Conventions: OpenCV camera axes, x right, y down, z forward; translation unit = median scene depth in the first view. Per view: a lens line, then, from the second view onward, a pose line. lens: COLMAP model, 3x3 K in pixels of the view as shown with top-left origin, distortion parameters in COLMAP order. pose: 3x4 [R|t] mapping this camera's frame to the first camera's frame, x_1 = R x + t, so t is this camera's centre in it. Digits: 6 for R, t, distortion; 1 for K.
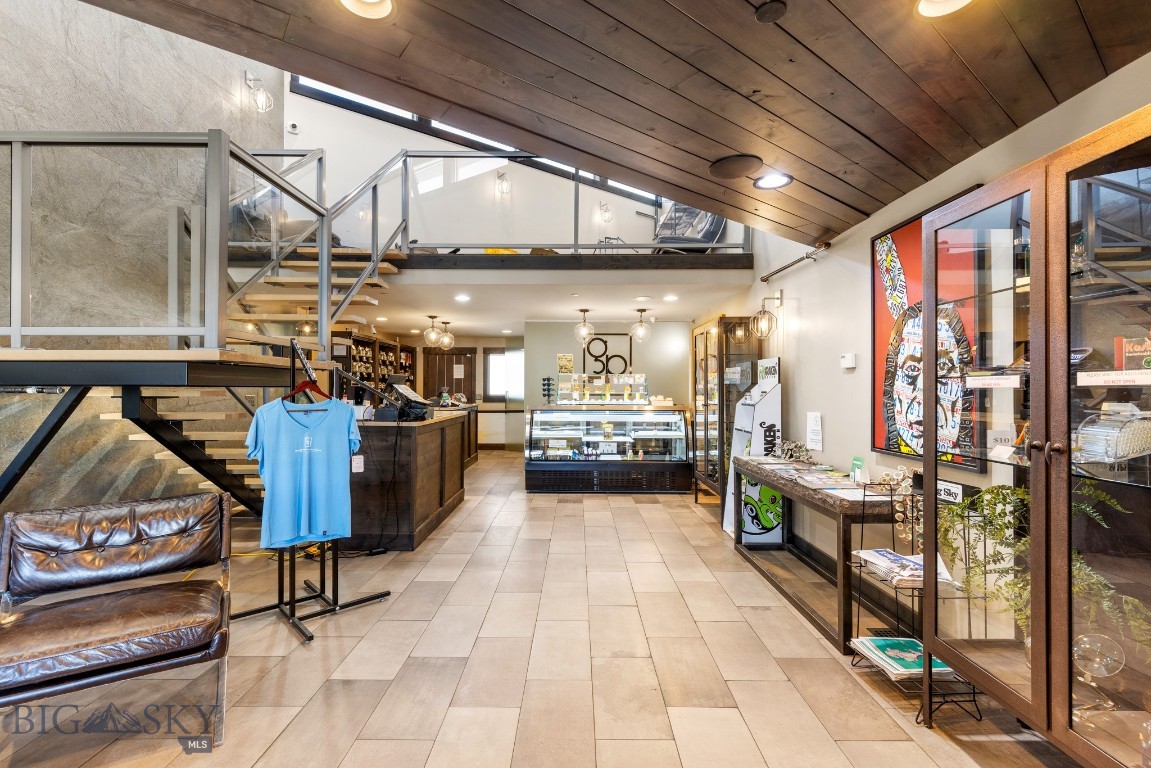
lens RADIAL K [[521.4, 0, 575.9], [0, 521.4, 380.8], [0, 0, 1]] dist [0.003431, 0.000486]
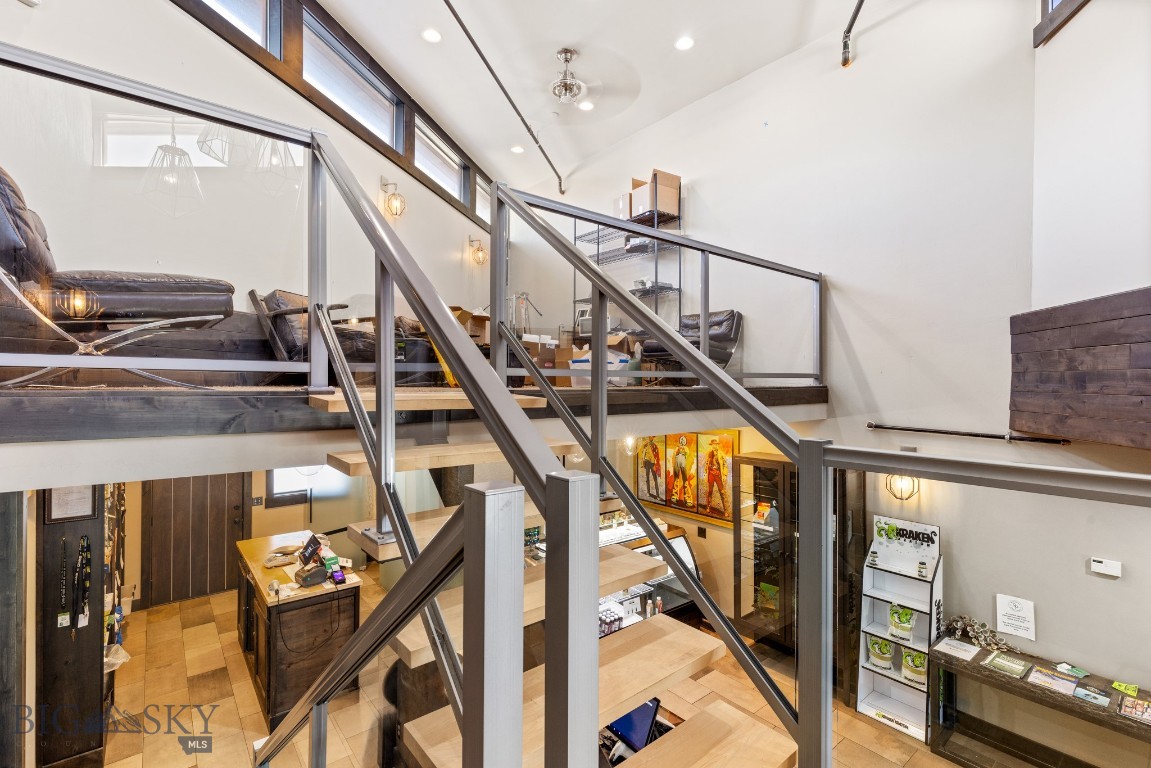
lens RADIAL K [[517.3, 0, 574.6], [0, 517.3, 383.0], [0, 0, 1]] dist [0.004579, 0.000419]
pose [[0.776423, 0.000977, 0.630212, -1.095585], [-0.009738, 0.999898, 0.010446, -0.466272], [-0.630137, -0.014247, 0.776353, 1.098173]]
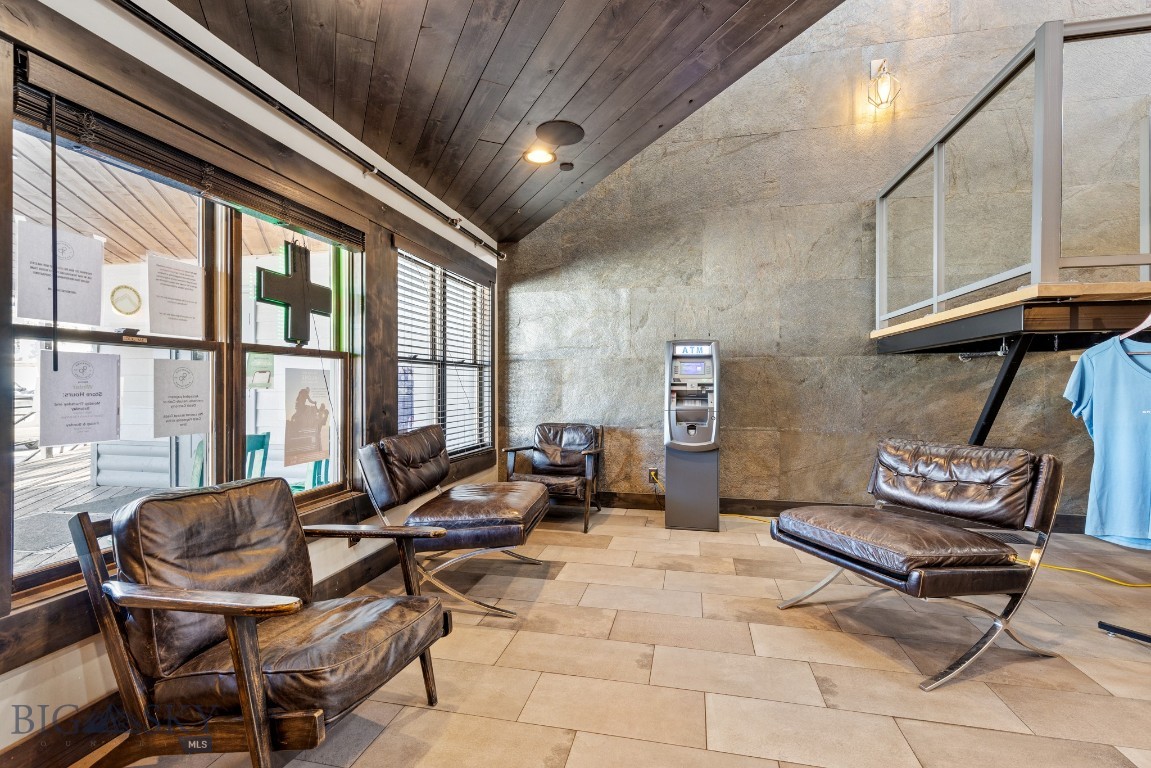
lens RADIAL K [[521.4, 0, 575.9], [0, 521.4, 380.8], [0, 0, 1]] dist [0.003431, 0.000486]
pose [[-0.217053, -0.005128, -0.976146, 0.275843], [0.012143, 0.999895, -0.007953, 0.085285], [0.976084, -0.013580, -0.216968, 0.404218]]
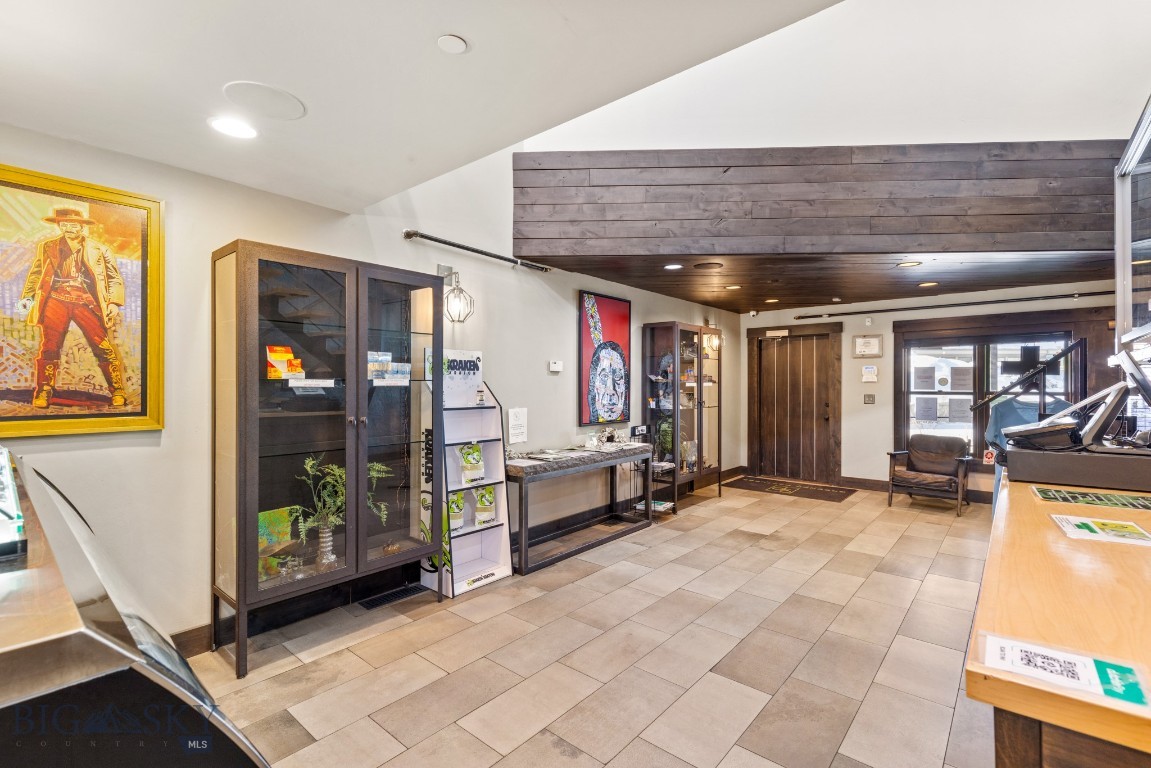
lens RADIAL K [[517.3, 0, 574.6], [0, 517.3, 383.0], [0, 0, 1]] dist [0.004579, 0.000419]
pose [[-0.760110, -0.000903, 0.649794, -0.463760], [-0.010506, 0.999885, -0.010900, 0.022873], [-0.649709, -0.015112, -0.760032, 2.407843]]
